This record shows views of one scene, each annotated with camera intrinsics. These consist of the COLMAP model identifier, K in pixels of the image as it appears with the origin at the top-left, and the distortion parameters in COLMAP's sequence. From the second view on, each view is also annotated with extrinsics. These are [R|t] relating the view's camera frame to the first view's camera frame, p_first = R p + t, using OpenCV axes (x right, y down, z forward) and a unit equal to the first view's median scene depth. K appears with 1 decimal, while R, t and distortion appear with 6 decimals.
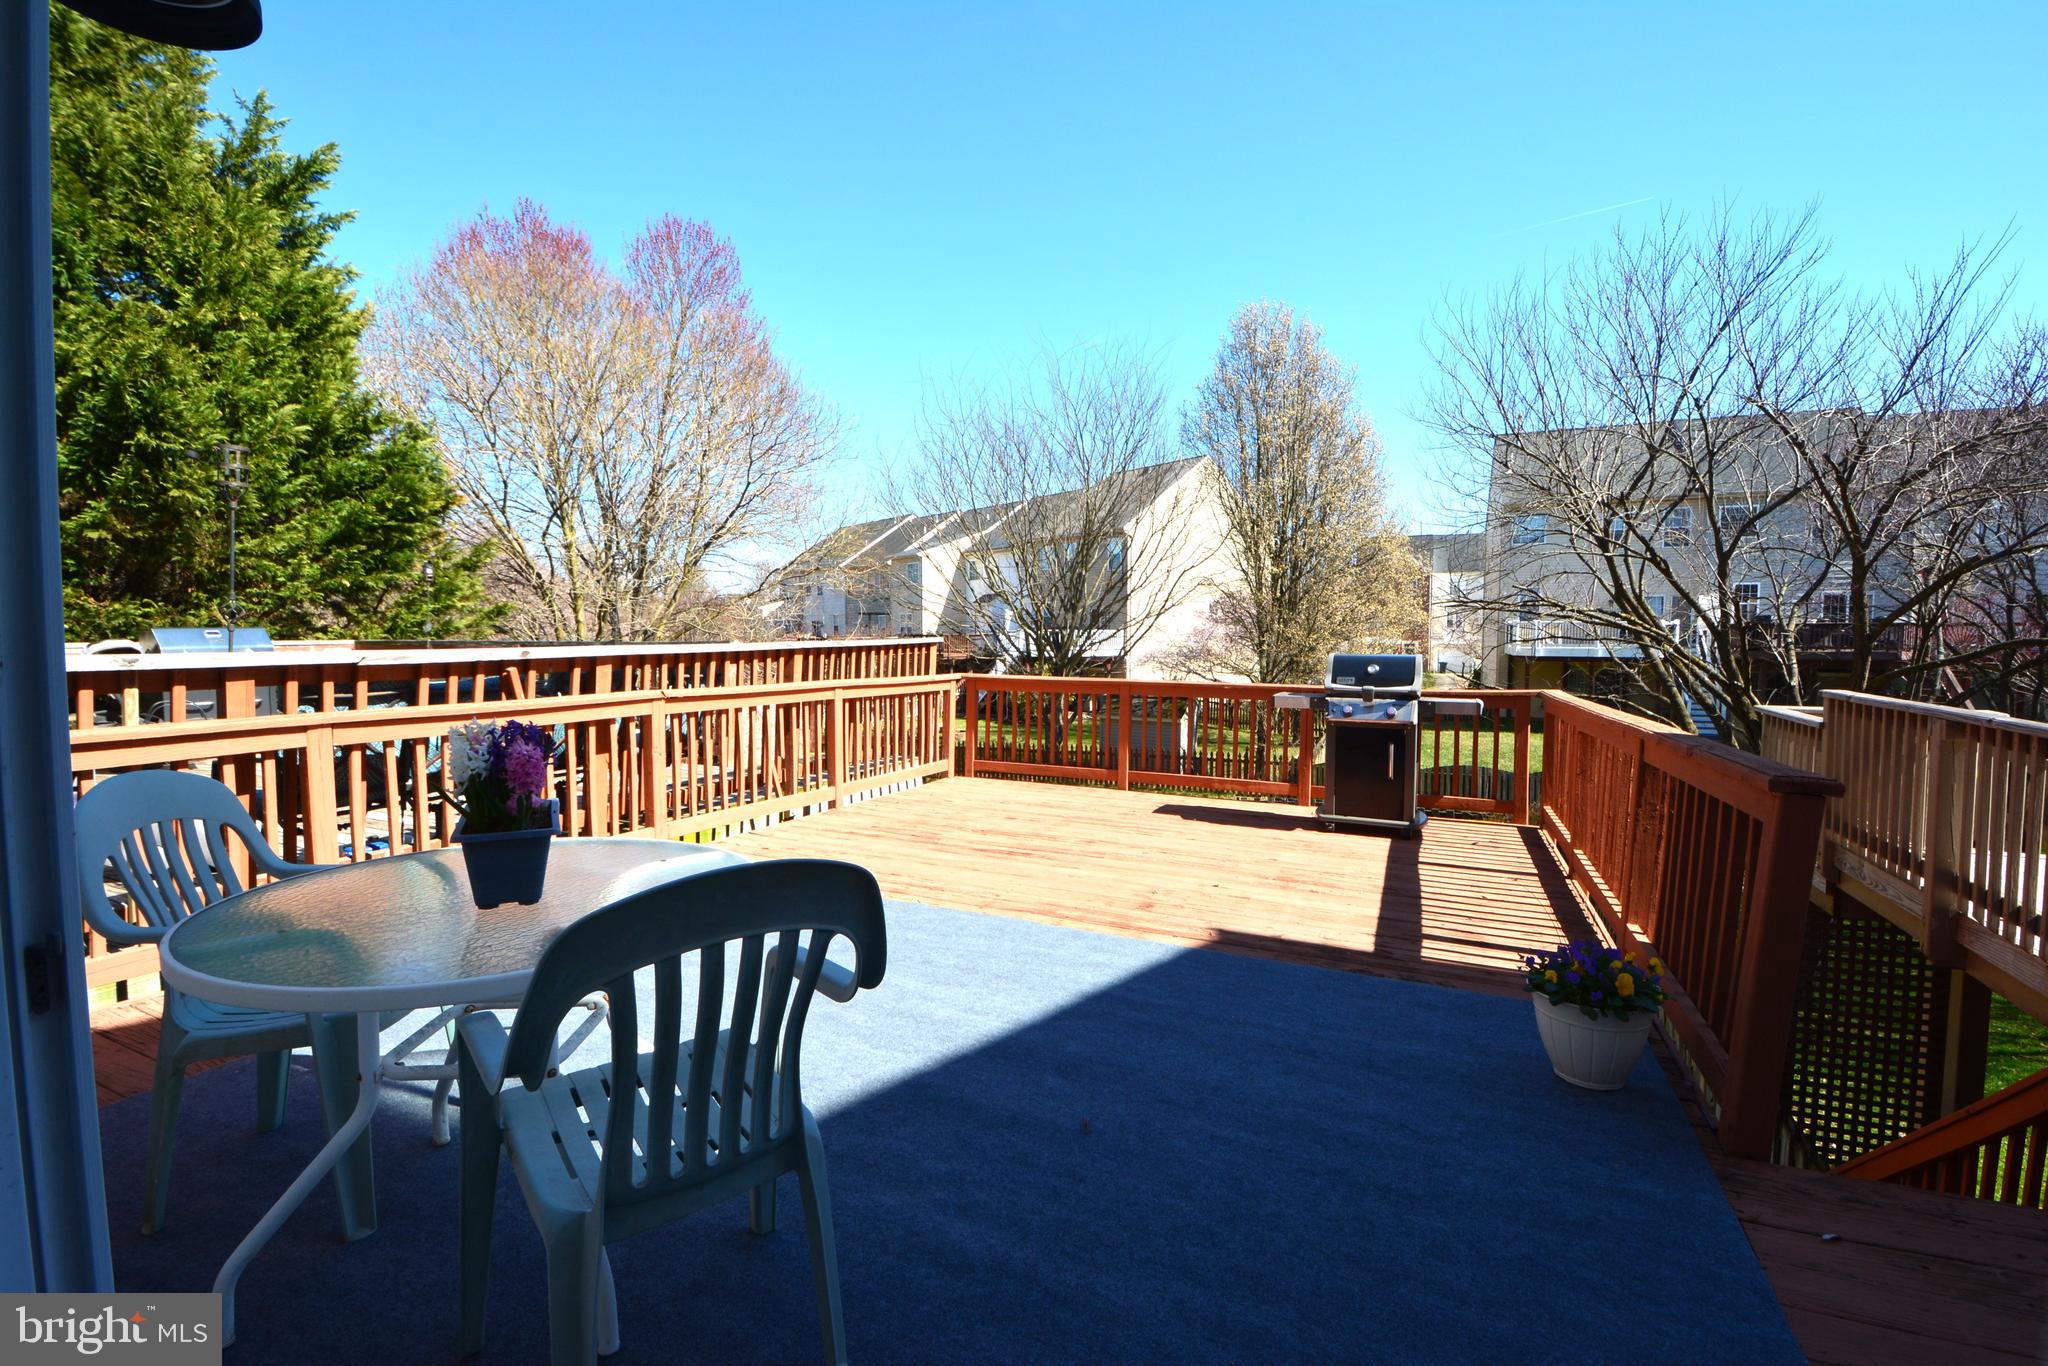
lens RADIAL K [[892.9, 0, 1013.0], [0, 892.9, 686.9], [0, 0, 1]] dist [0.015364, -0.024560]
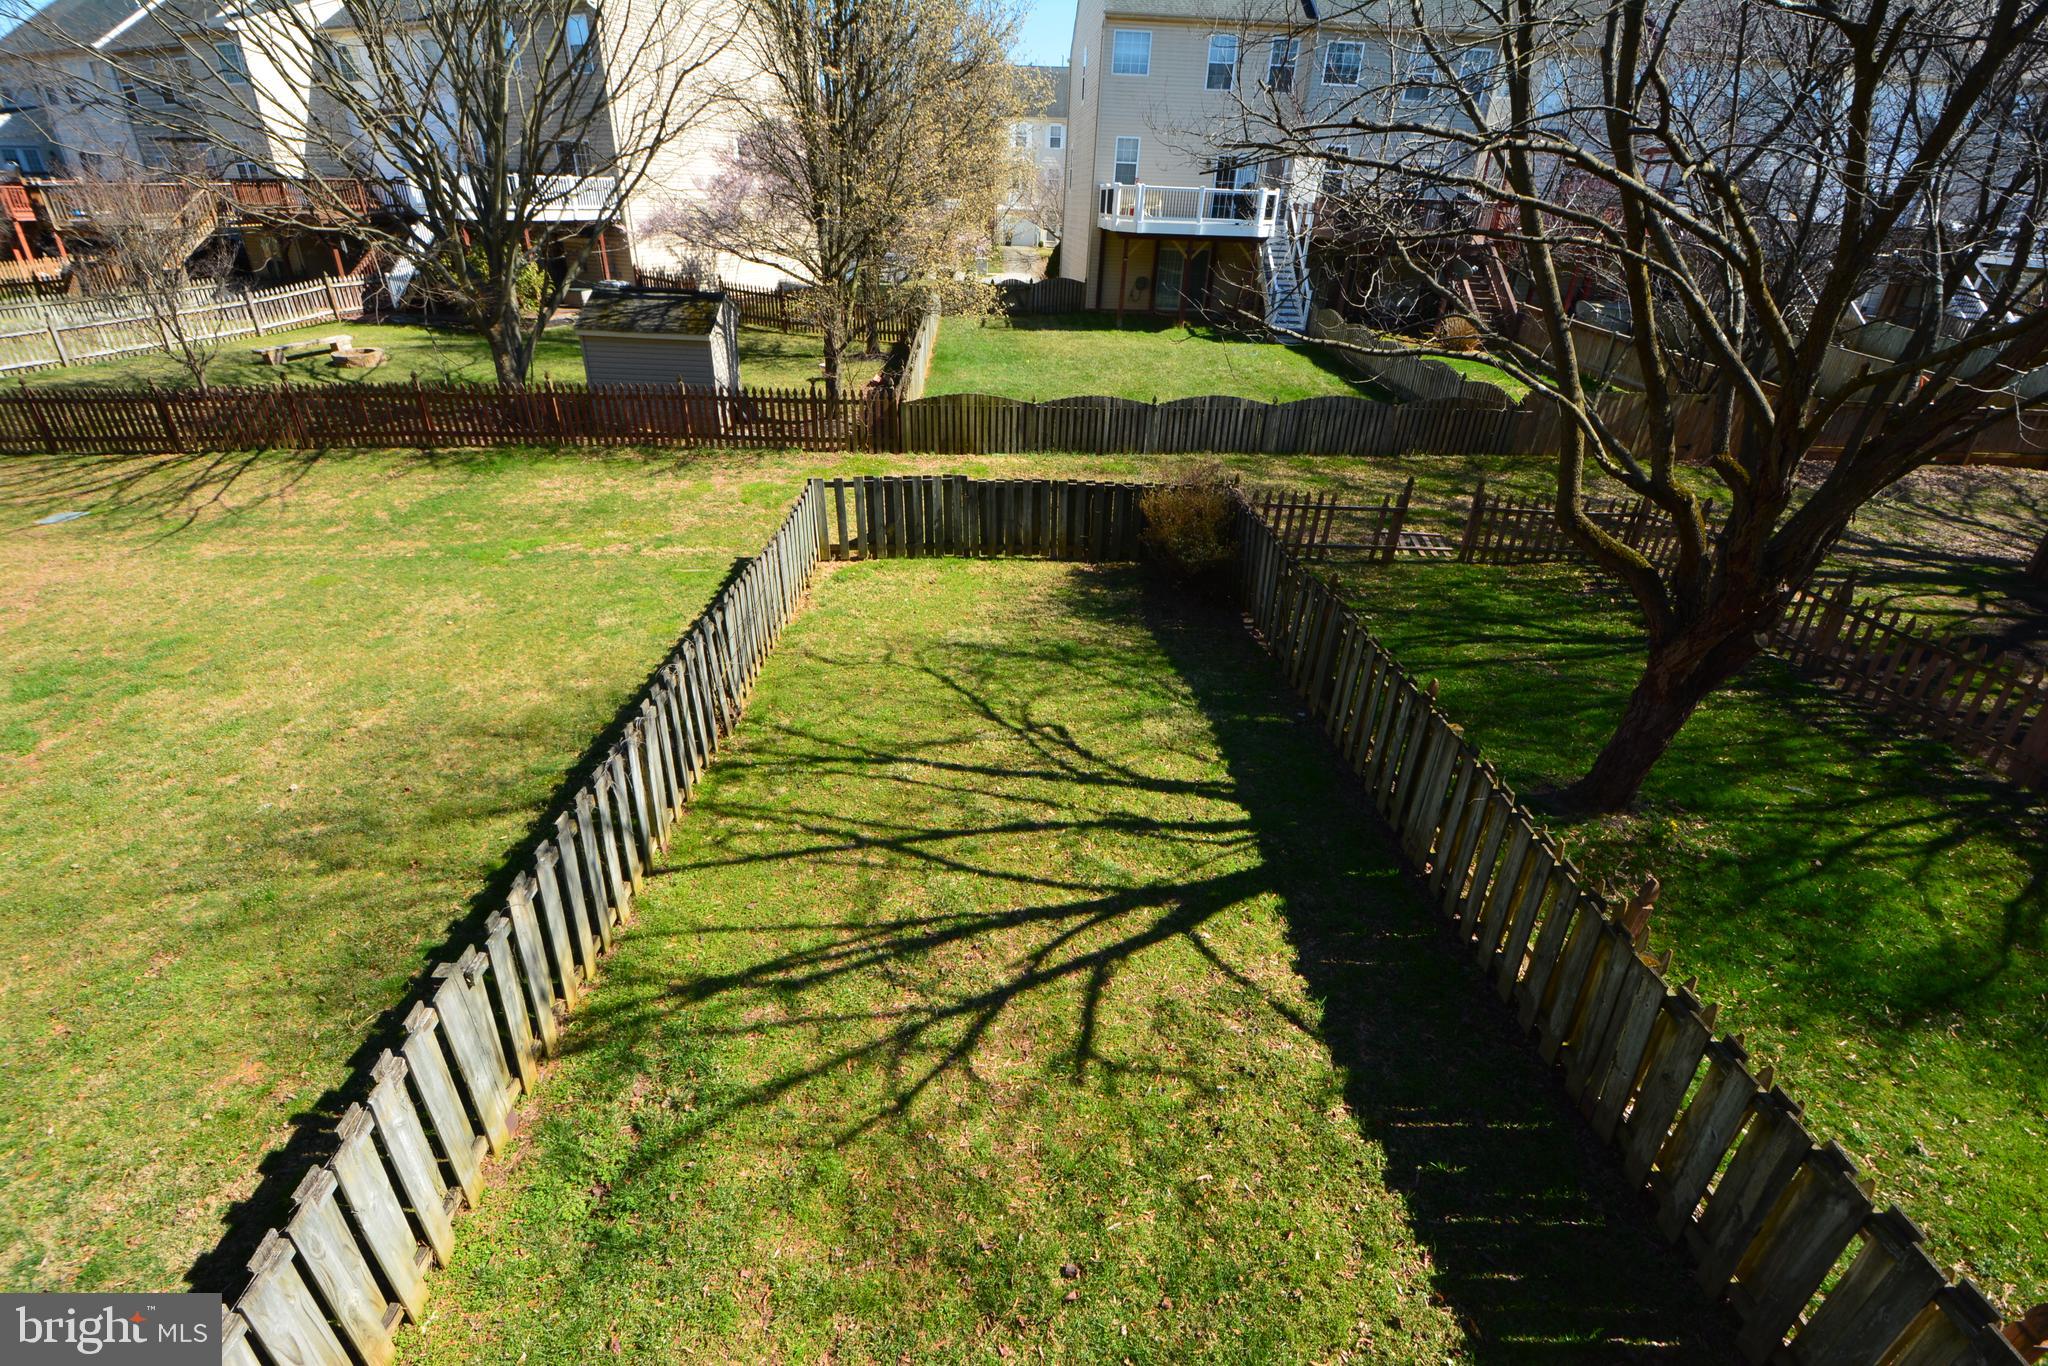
lens RADIAL K [[892.9, 0, 1013.0], [0, 892.9, 686.9], [0, 0, 1]] dist [0.015364, -0.024560]
pose [[0.894267, -0.188131, 0.406071, 0.063536], [-0.007464, 0.900956, 0.433846, -0.016137], [-0.447472, -0.391005, 0.804291, 0.236919]]
